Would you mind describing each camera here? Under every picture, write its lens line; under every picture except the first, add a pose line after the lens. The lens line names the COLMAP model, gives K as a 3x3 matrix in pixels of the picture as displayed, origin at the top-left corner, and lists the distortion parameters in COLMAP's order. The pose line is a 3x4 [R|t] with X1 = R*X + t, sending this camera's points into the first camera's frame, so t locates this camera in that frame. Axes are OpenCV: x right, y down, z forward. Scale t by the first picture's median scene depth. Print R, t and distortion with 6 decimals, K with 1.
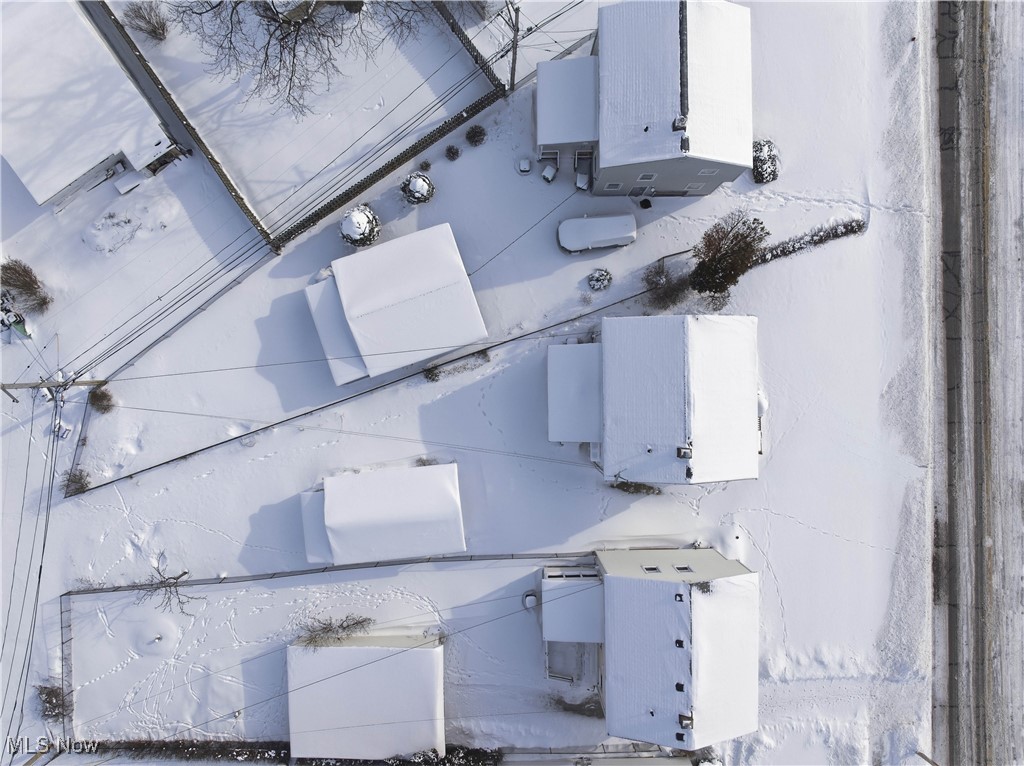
lens RADIAL K [[718.7, 0, 512.0], [0, 718.7, 383.0], [0, 0, 1]] dist [-0.061249, 0.036282]
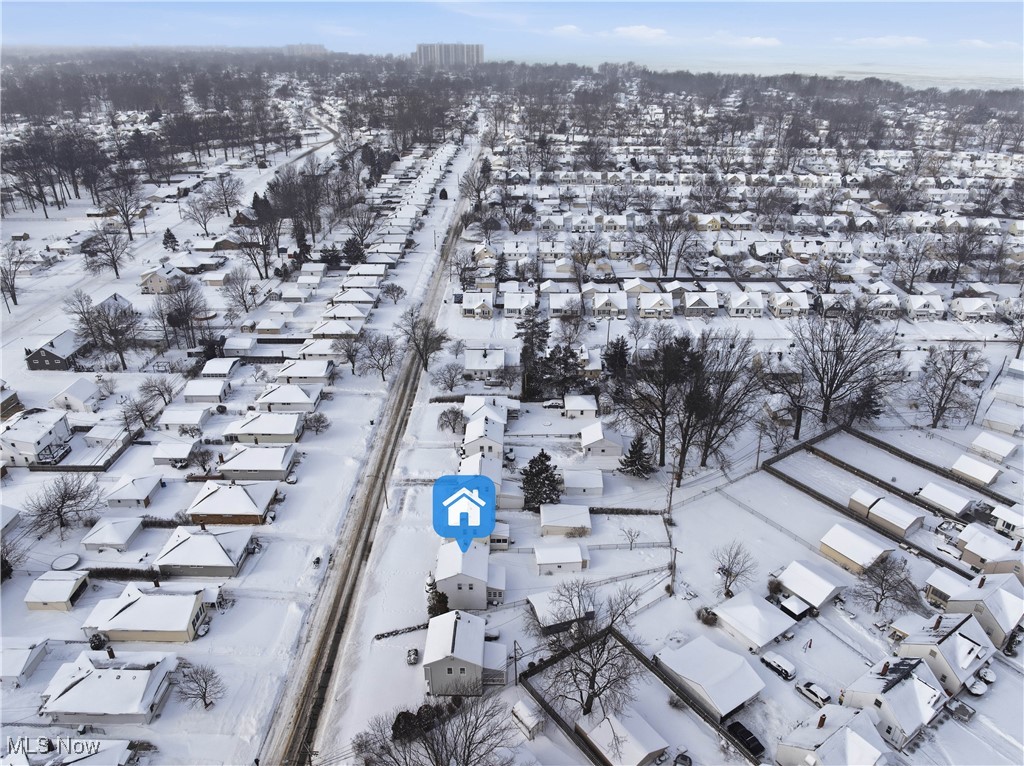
lens RADIAL K [[713.1, 0, 512.0], [0, 713.1, 383.0], [0, 0, 1]] dist [-0.035510, -0.002944]
pose [[-0.999813, -0.016978, 0.009266, 0.012744], [0.015797, -0.440363, 0.897681, -2.052089], [-0.011161, 0.897659, 0.440549, -0.895737]]
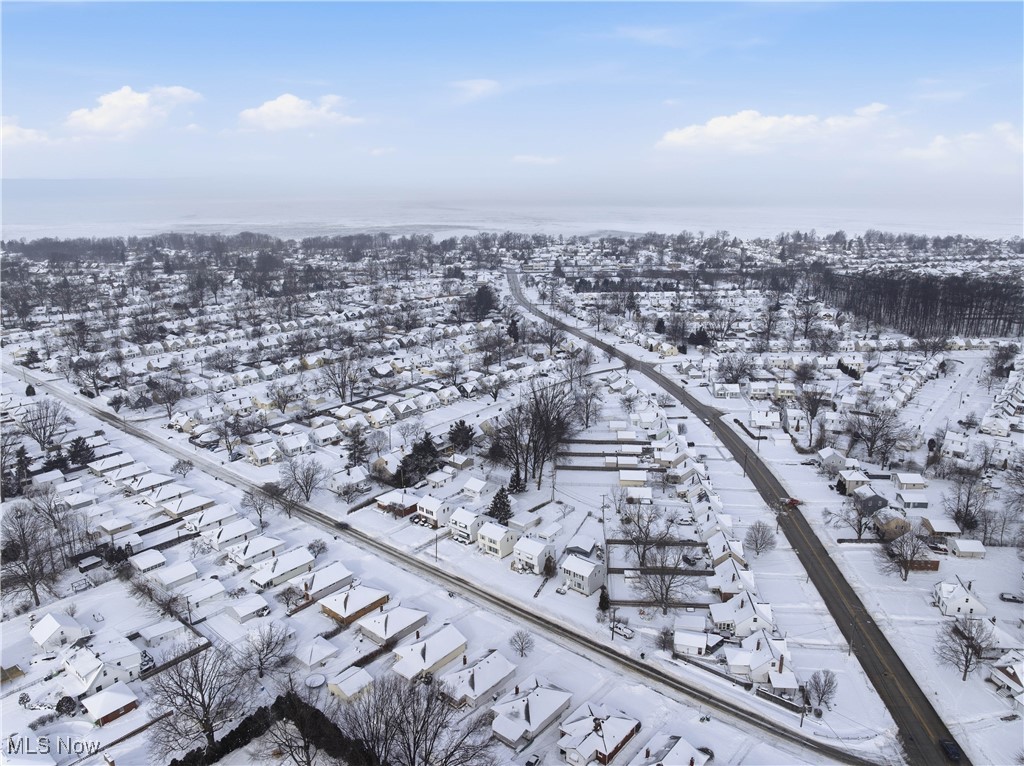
lens RADIAL K [[713.1, 0, 512.0], [0, 713.1, 383.0], [0, 0, 1]] dist [-0.035510, -0.002944]
pose [[-0.658865, 0.197332, -0.725918, 3.375164], [-0.752230, -0.164059, 0.638149, -2.585542], [0.006834, 0.966512, 0.256531, -1.287472]]
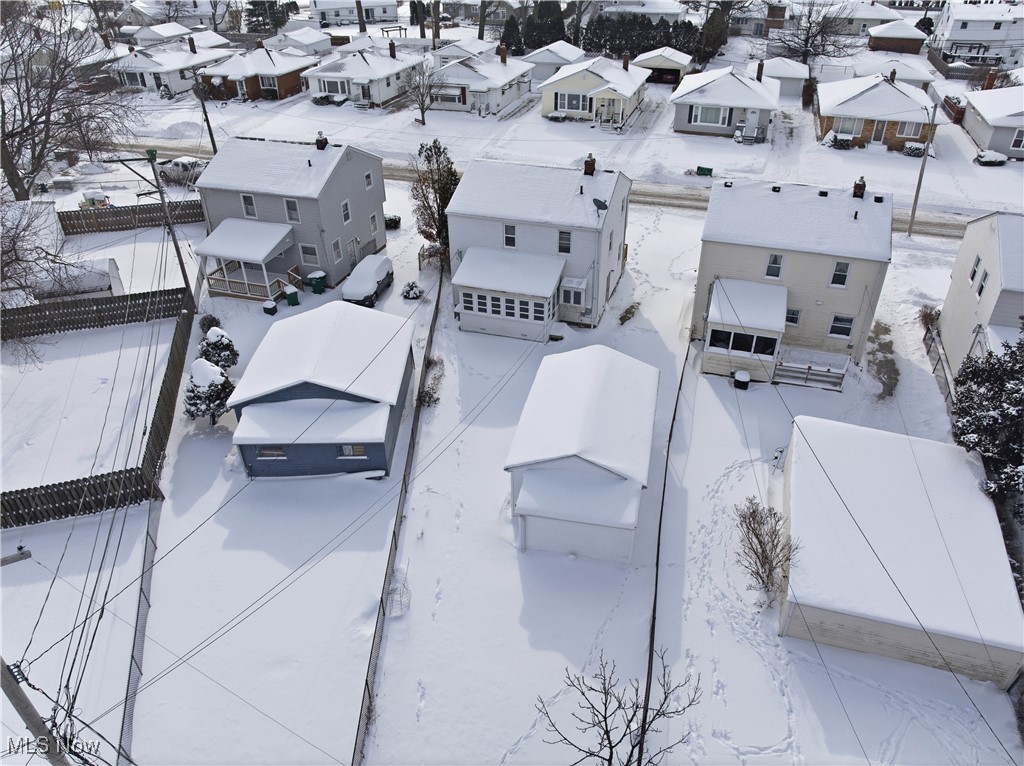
lens RADIAL K [[718.7, 0, 512.0], [0, 718.7, 383.0], [0, 0, 1]] dist [-0.061249, 0.036282]
pose [[0.328089, -0.532767, 0.780075, -0.667723], [0.944507, 0.170826, -0.280579, 0.284457], [0.016226, 0.828841, 0.559249, 0.550451]]
